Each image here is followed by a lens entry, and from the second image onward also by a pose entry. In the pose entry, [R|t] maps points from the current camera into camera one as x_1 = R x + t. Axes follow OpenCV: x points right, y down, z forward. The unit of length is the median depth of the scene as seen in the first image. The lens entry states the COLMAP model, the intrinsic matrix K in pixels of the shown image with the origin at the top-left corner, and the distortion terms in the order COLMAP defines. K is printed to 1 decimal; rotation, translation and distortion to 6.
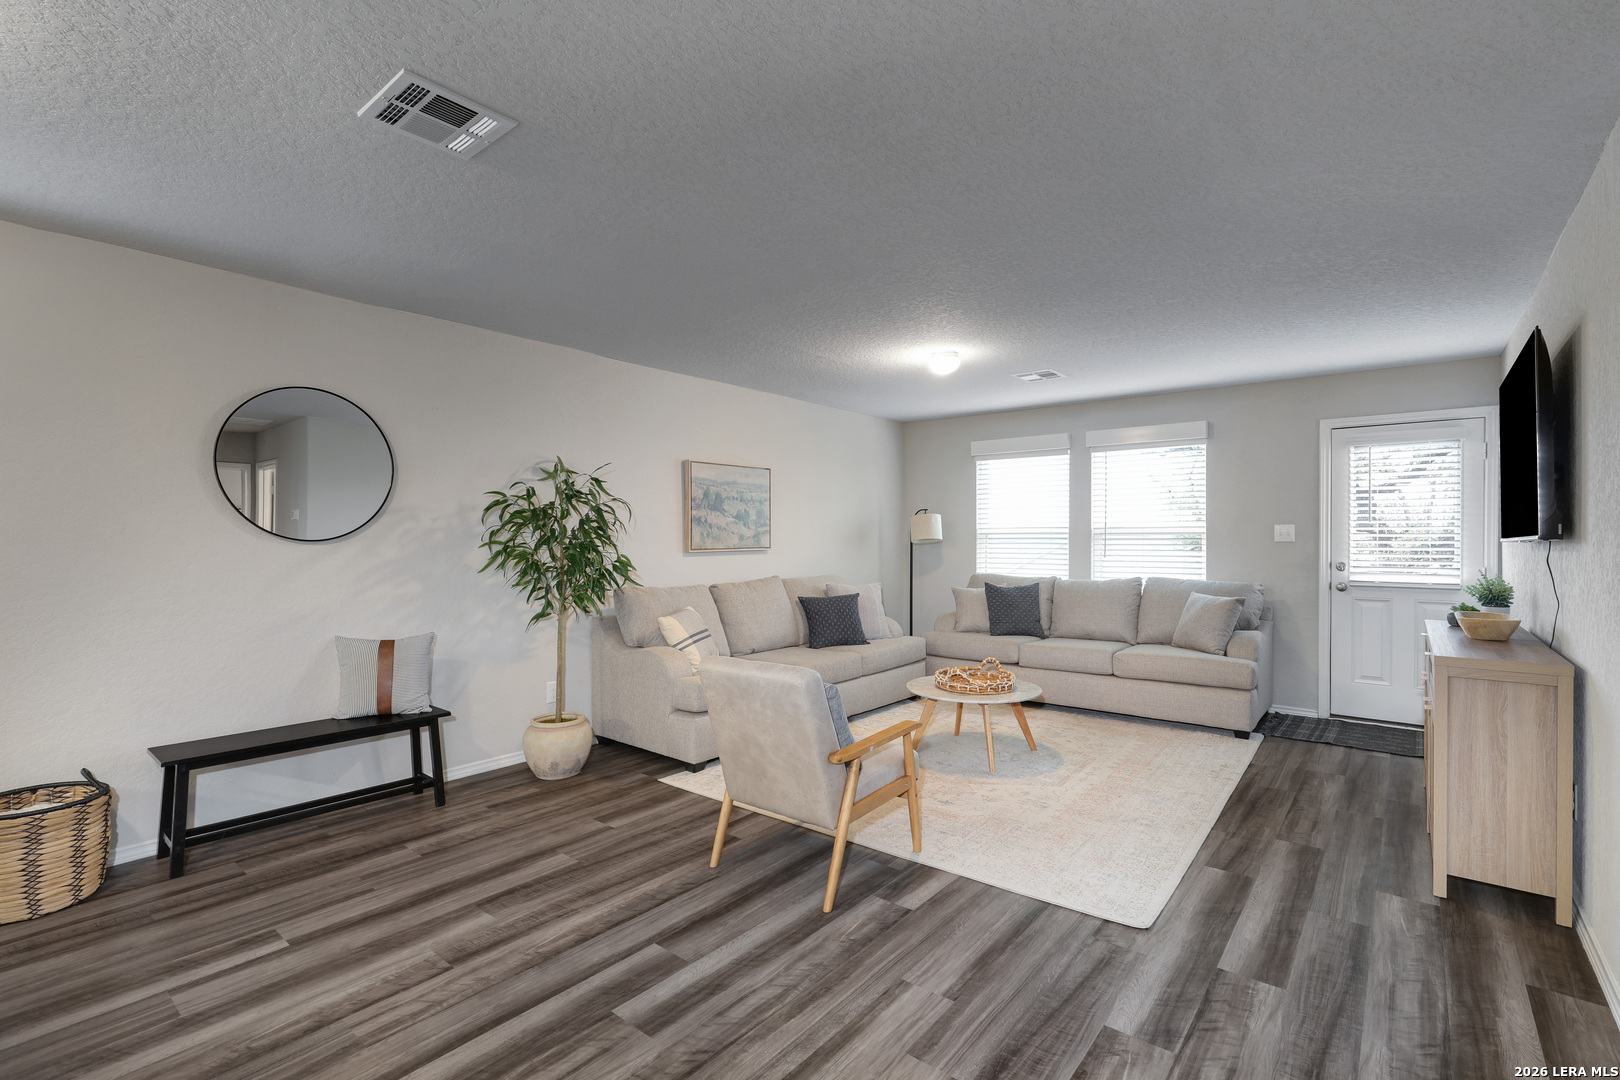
lens RADIAL K [[747.4, 0, 823.4], [0, 747.4, 541.0], [0, 0, 1]] dist [0.002233, -0.000393]
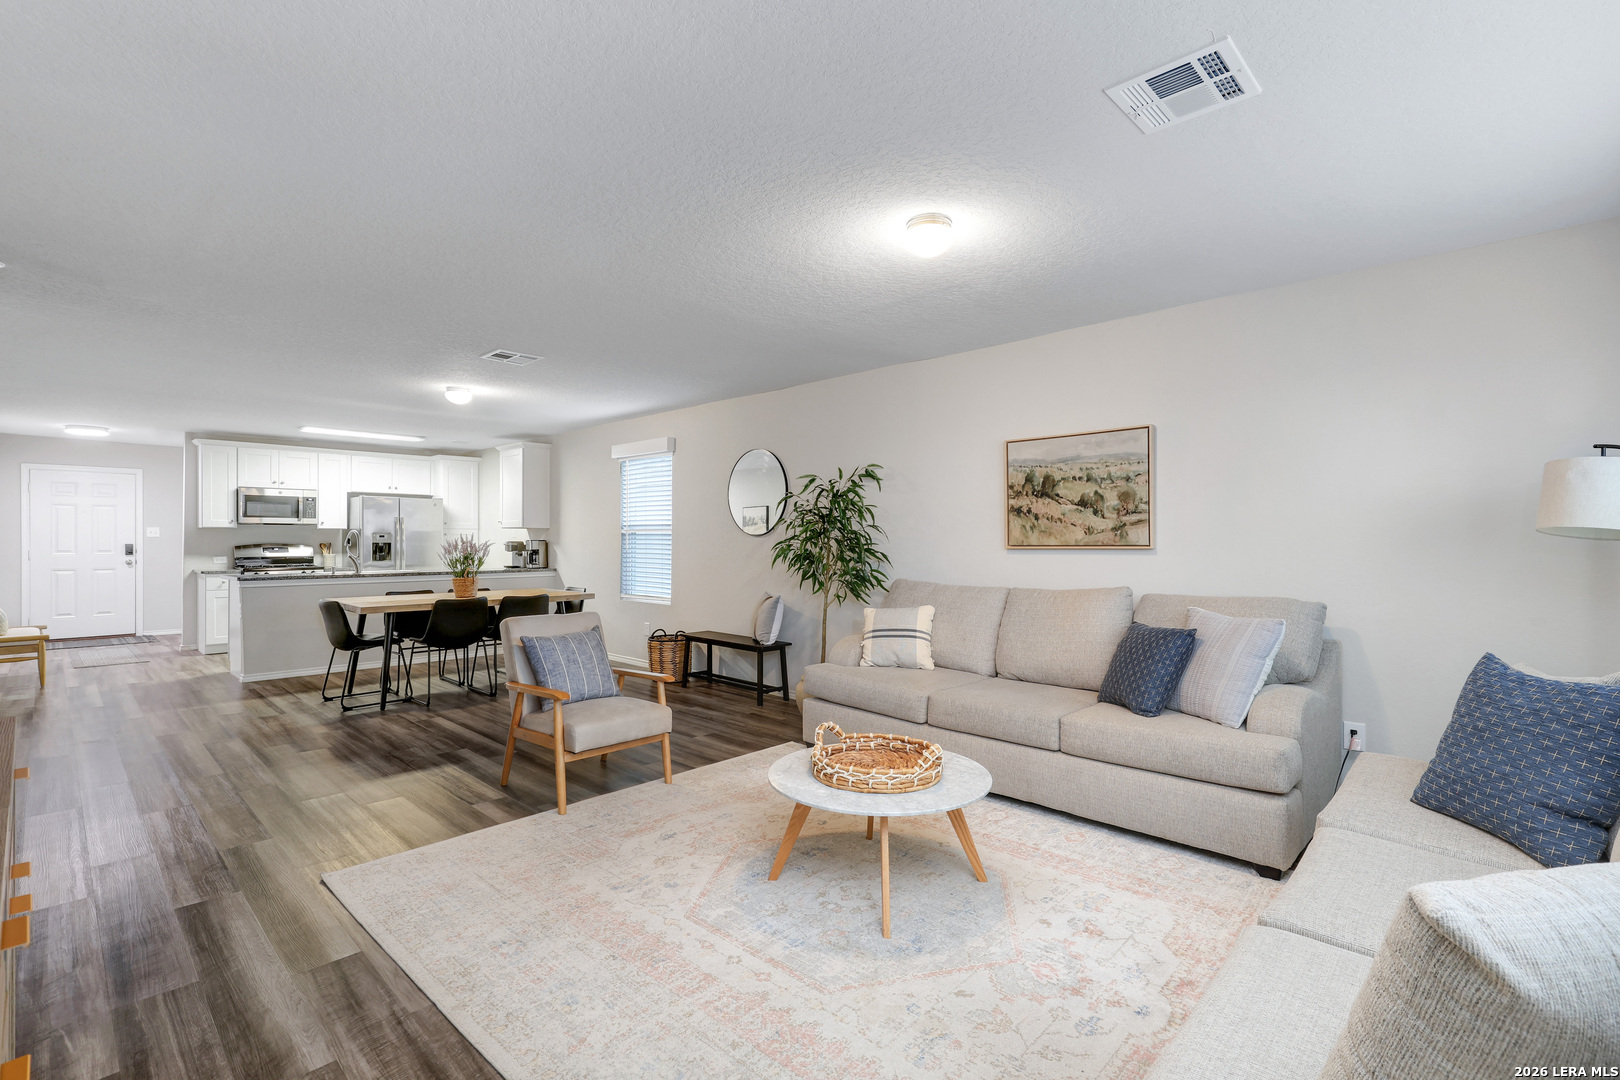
lens RADIAL K [[747.4, 0, 827.2], [0, 747.4, 544.4], [0, 0, 1]] dist [0.002233, -0.000393]
pose [[-0.095610, 0.005511, -0.995404, 0.912609], [-0.003243, 0.999978, 0.005848, 0.007675], [0.995414, 0.003787, -0.095590, 1.151334]]
